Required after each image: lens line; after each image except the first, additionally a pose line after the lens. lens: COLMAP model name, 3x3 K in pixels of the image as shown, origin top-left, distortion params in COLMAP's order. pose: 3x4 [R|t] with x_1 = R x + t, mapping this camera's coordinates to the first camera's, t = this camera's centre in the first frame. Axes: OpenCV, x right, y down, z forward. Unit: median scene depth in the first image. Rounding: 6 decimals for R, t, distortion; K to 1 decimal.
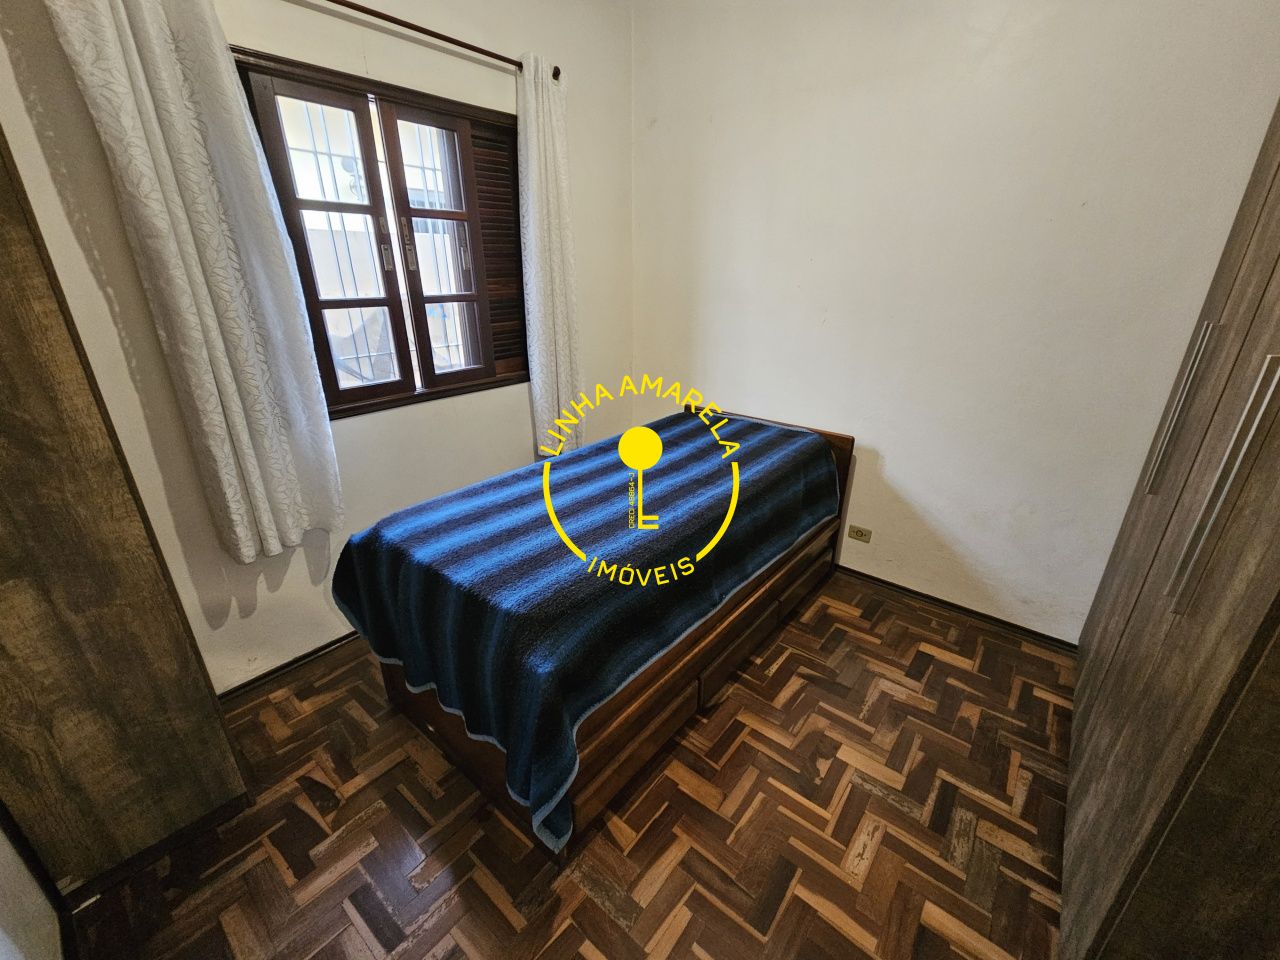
lens RADIAL K [[530.6, 0, 649.6], [0, 530.6, 475.1], [0, 0, 1]] dist [0.011603, 0.000226]
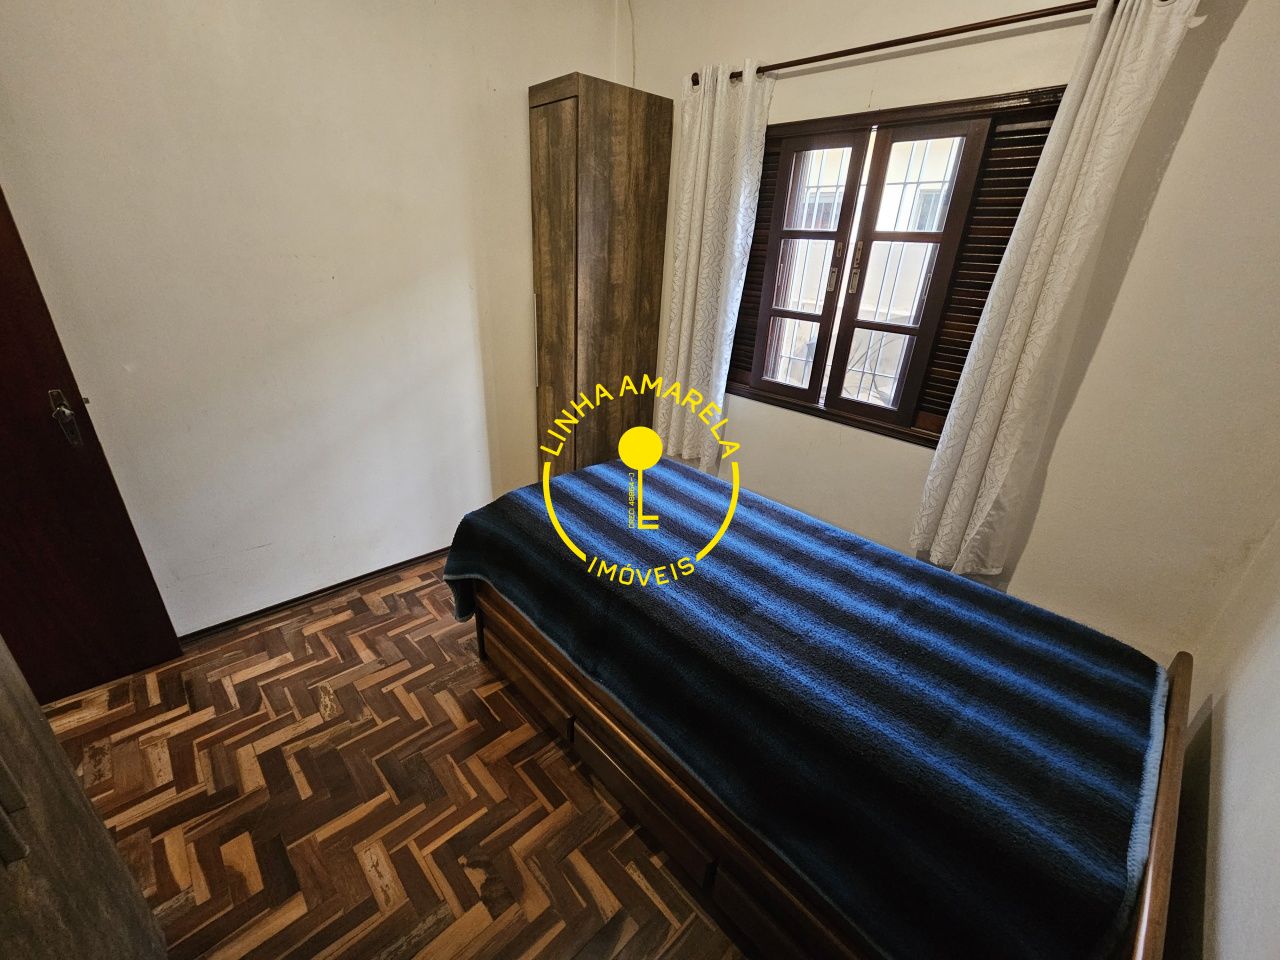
lens RADIAL K [[521.0, 0, 640.0], [0, 521.0, 480.0], [0, 0, 1]] dist [0.000728, 0.000015]
pose [[-0.120270, 0.394523, -0.910981, 0.765016], [-0.414399, 0.813919, 0.407198, -0.398126], [0.902114, 0.426483, 0.065600, 0.868479]]
